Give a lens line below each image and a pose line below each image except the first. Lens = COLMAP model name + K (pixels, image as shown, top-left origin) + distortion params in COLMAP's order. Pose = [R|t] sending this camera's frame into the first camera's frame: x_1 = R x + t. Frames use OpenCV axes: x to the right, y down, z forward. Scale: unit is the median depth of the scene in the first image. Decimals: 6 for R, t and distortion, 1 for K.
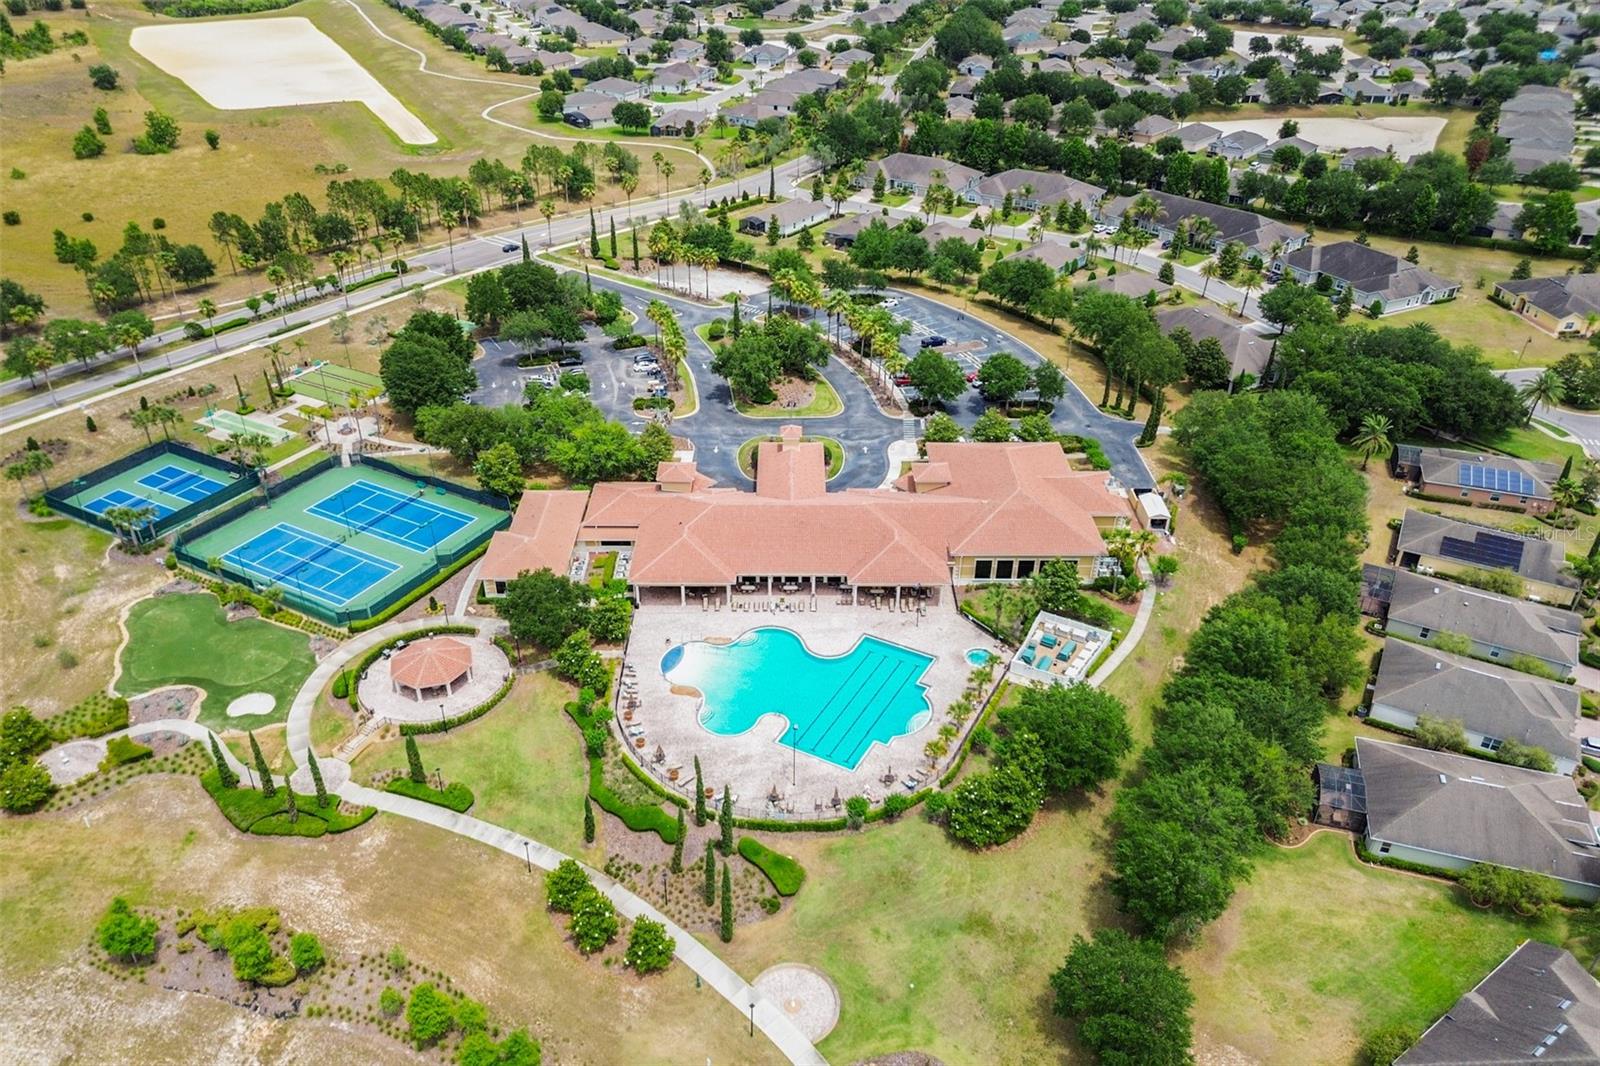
lens RADIAL K [[1176.6, 0, 800.0], [0, 1176.6, 533.0], [0, 0, 1]] dist [0.027281, -0.006522]
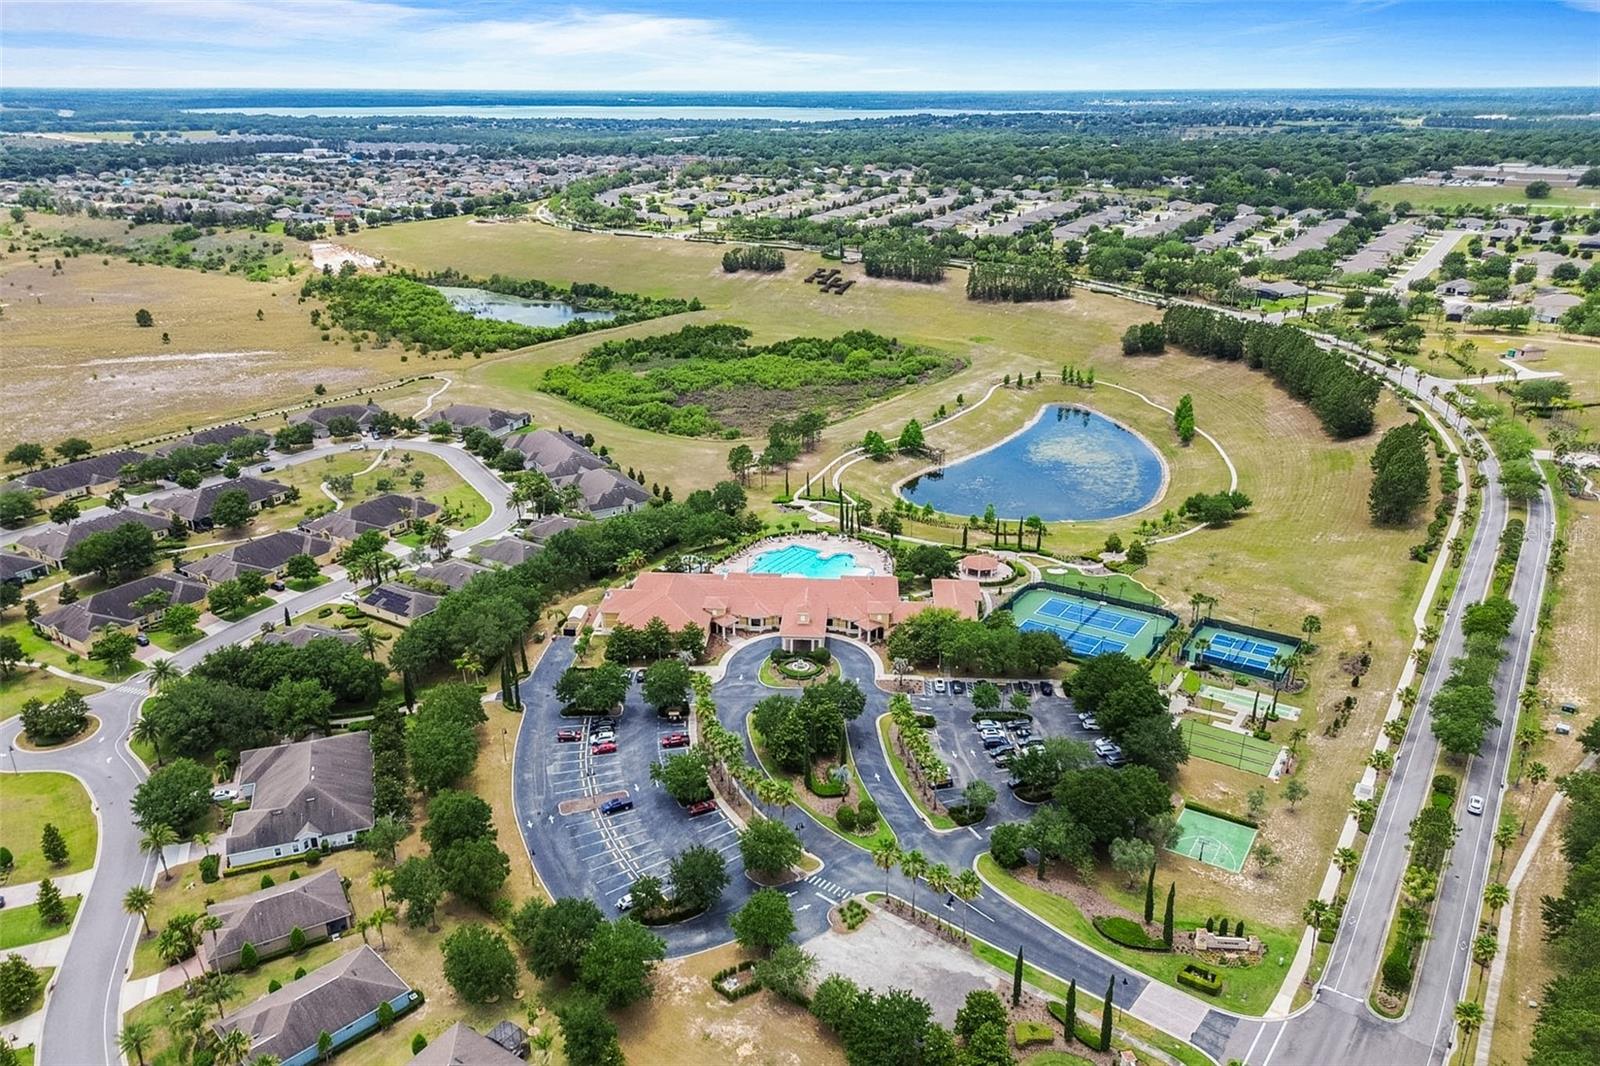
lens RADIAL K [[1179.2, 0, 800.0], [0, 1179.2, 533.0], [0, 0, 1]] dist [0.078270, -0.065712]
pose [[-0.997396, -0.031442, 0.064907, -0.097996], [0.031731, 0.616874, 0.786422, -1.368740], [-0.064766, 0.786434, -0.614269, 1.934662]]
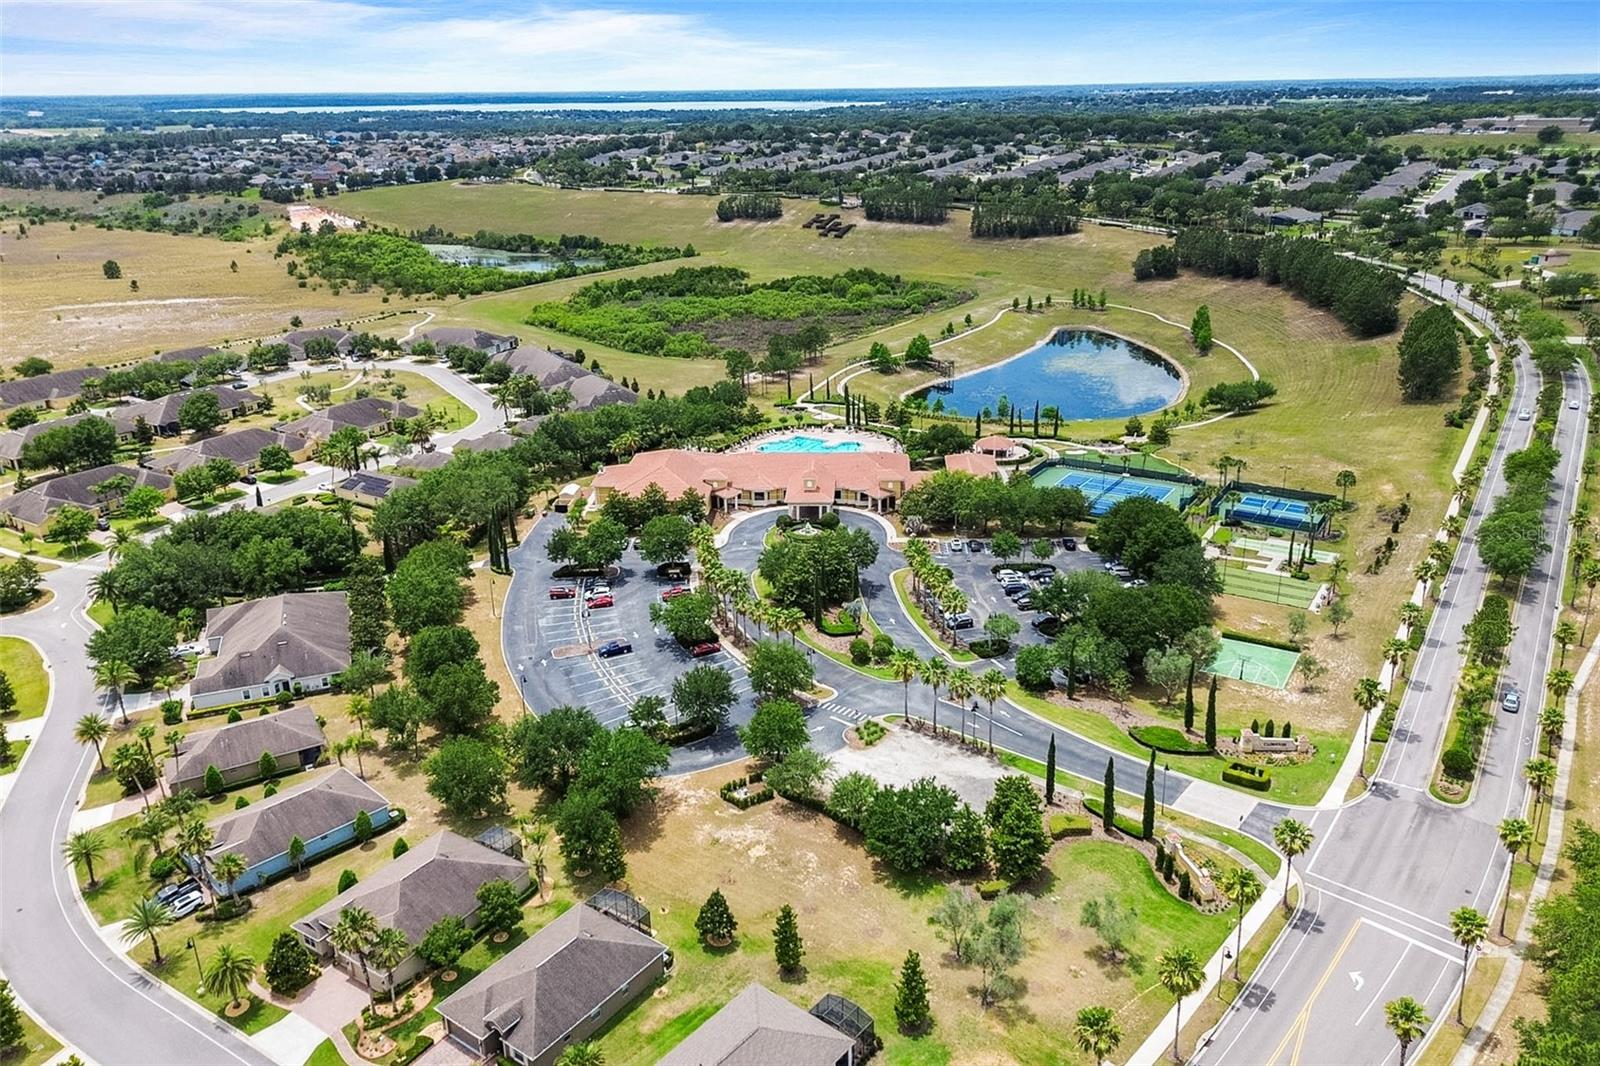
lens RADIAL K [[1227.7, 0, 817.4], [0, 1227.7, 487.2], [0, 0, 1]] dist [0.076138, -0.066612]
pose [[-0.998560, -0.009903, 0.052720, -0.094517], [0.033291, 0.656229, 0.753827, -1.222255], [-0.042062, 0.754497, -0.654955, 2.068982]]
